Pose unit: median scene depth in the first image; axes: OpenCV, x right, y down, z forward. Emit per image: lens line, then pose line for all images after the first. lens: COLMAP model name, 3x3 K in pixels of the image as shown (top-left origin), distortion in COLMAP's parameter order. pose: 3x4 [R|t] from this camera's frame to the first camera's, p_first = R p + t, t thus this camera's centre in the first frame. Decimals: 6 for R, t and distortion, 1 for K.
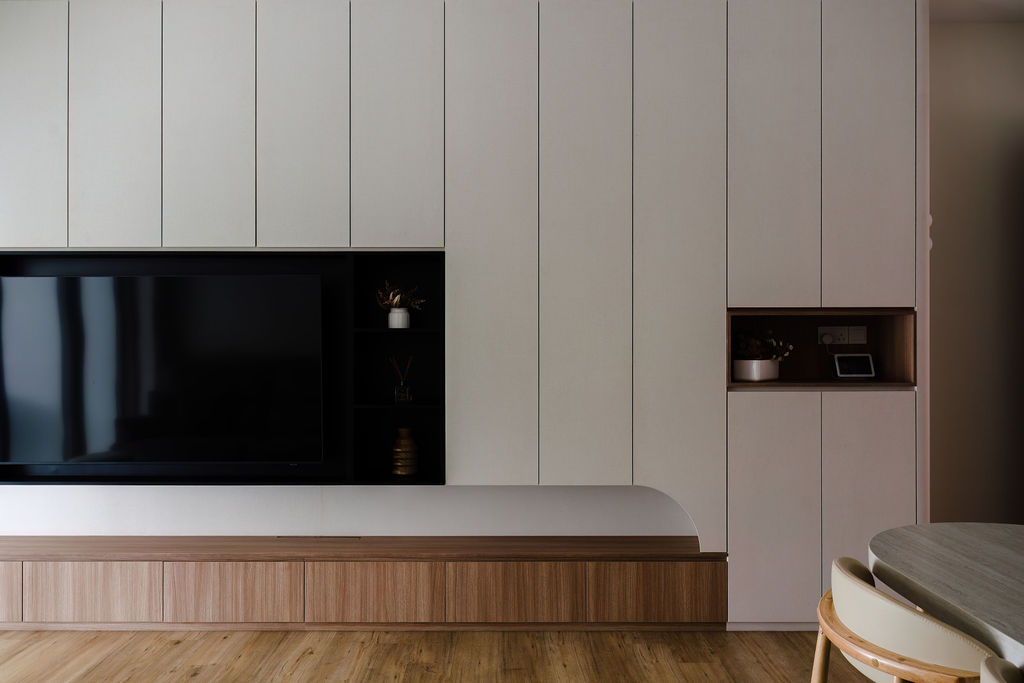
lens RADIAL K [[762.1, 0, 513.6], [0, 762.1, 337.3], [0, 0, 1]] dist [0.007837, -0.002168]
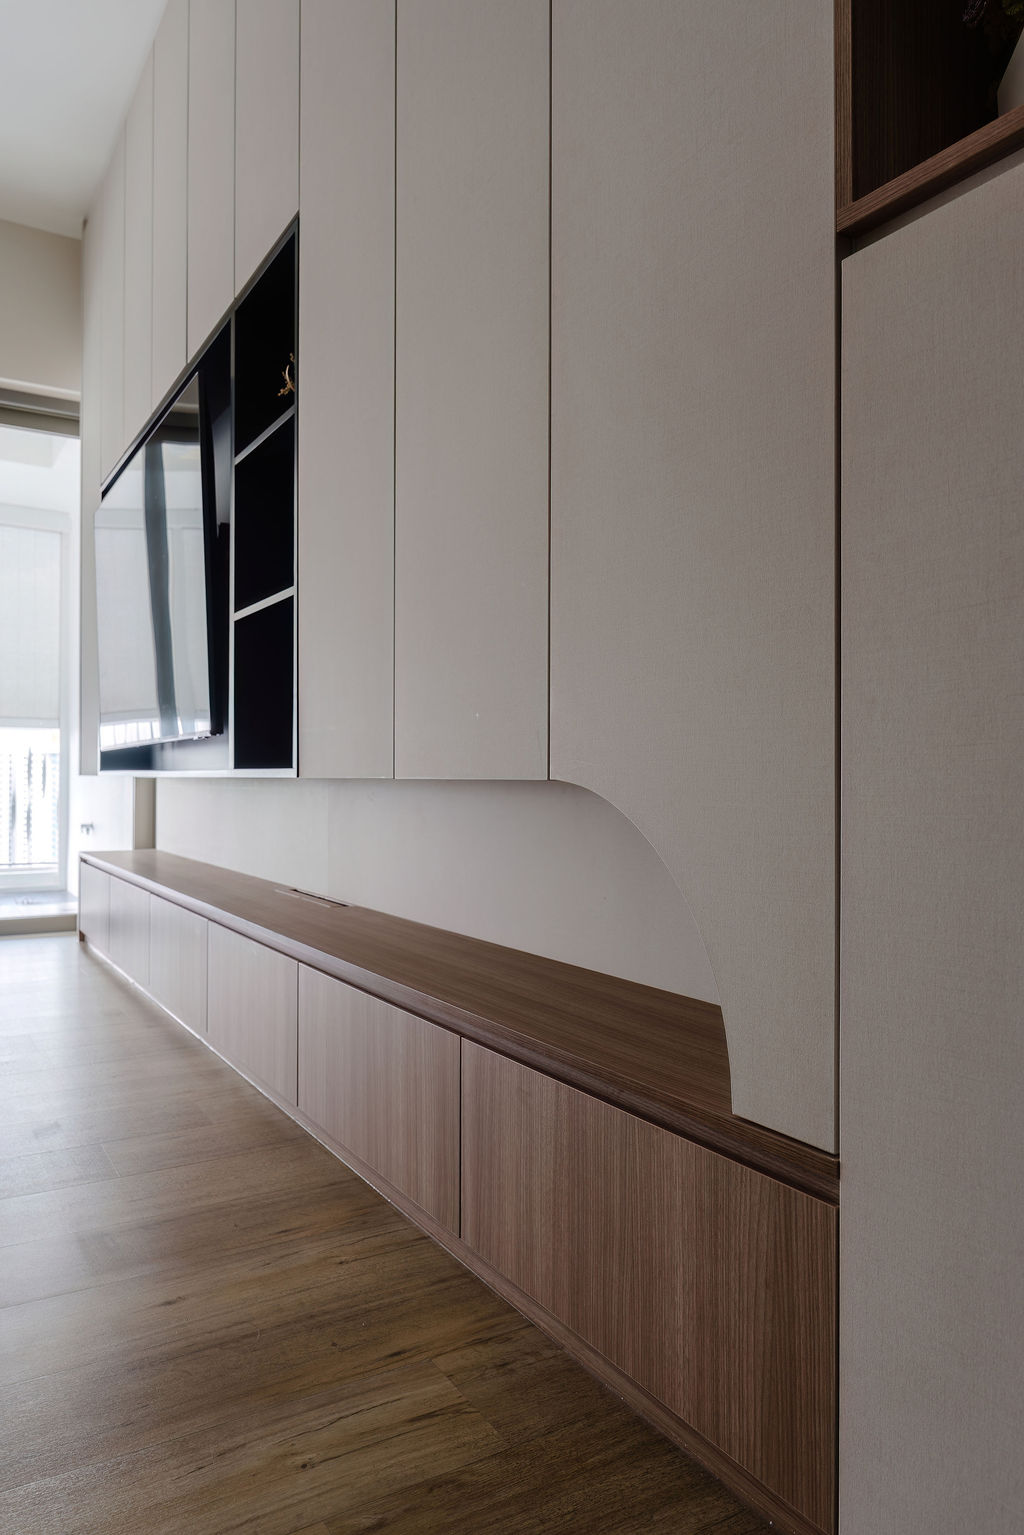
lens RADIAL K [[1035.0, 0, 503.9], [0, 1035.0, 766.3], [0, 0, 1]] dist [-0.009878, -0.000907]
pose [[0.513635, -0.004207, -0.857999, 0.448296], [0.001563, 0.999991, -0.003967, 0.191214], [0.858007, 0.000697, 0.513637, 0.807936]]
